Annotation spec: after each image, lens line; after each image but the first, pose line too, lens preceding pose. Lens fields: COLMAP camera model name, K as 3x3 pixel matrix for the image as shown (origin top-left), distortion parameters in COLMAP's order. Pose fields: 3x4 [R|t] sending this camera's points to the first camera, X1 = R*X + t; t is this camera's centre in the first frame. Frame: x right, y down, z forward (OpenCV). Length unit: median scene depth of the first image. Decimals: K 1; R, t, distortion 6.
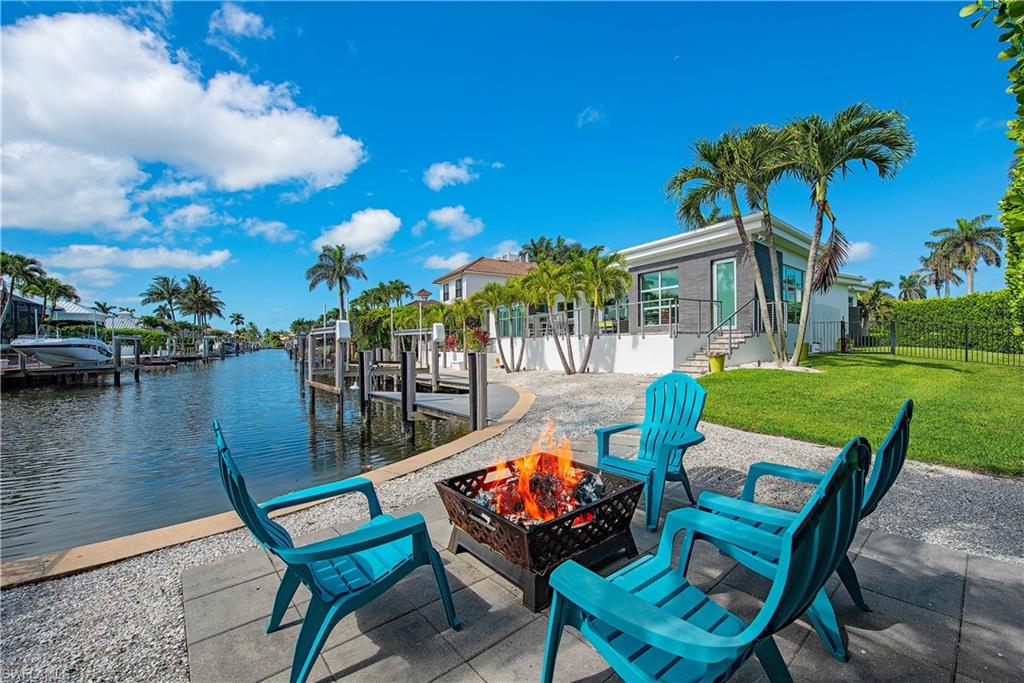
lens RADIAL K [[409.0, 0, 511.7], [0, 409.0, 343.1], [0, 0, 1]] dist [0.000747, 0.000153]
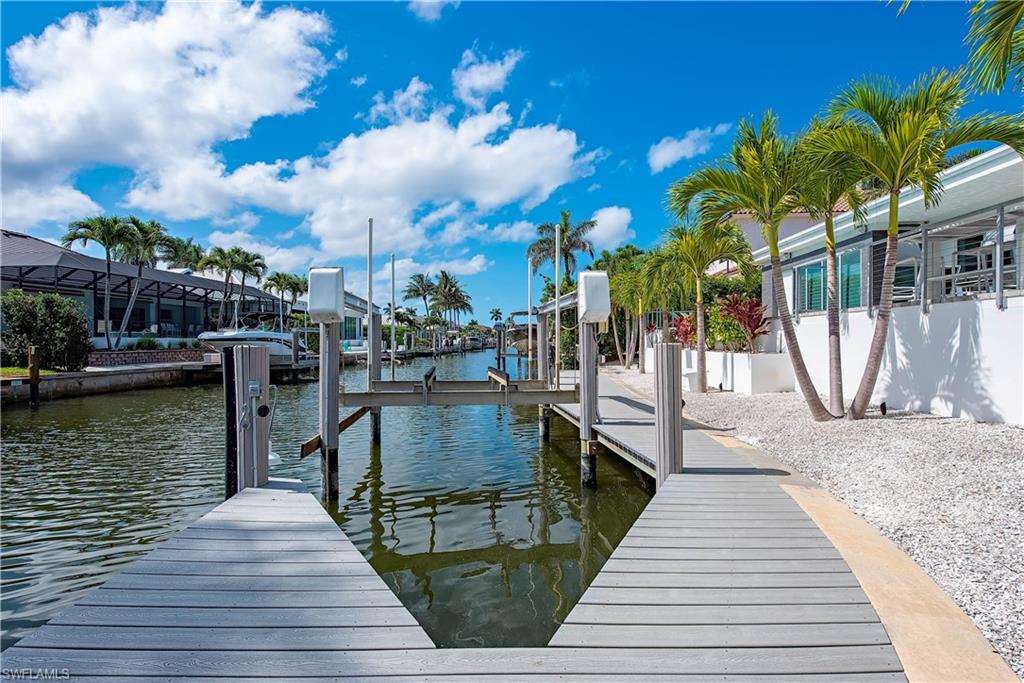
lens RADIAL K [[485.7, 0, 505.0], [0, 485.7, 342.6], [0, 0, 1]] dist [0.000101, -0.000281]
pose [[0.836026, 0.001123, -0.548689, -0.005344], [0.003733, 0.999963, 0.007734, 0.008181], [0.548678, -0.008514, 0.835991, 0.446515]]
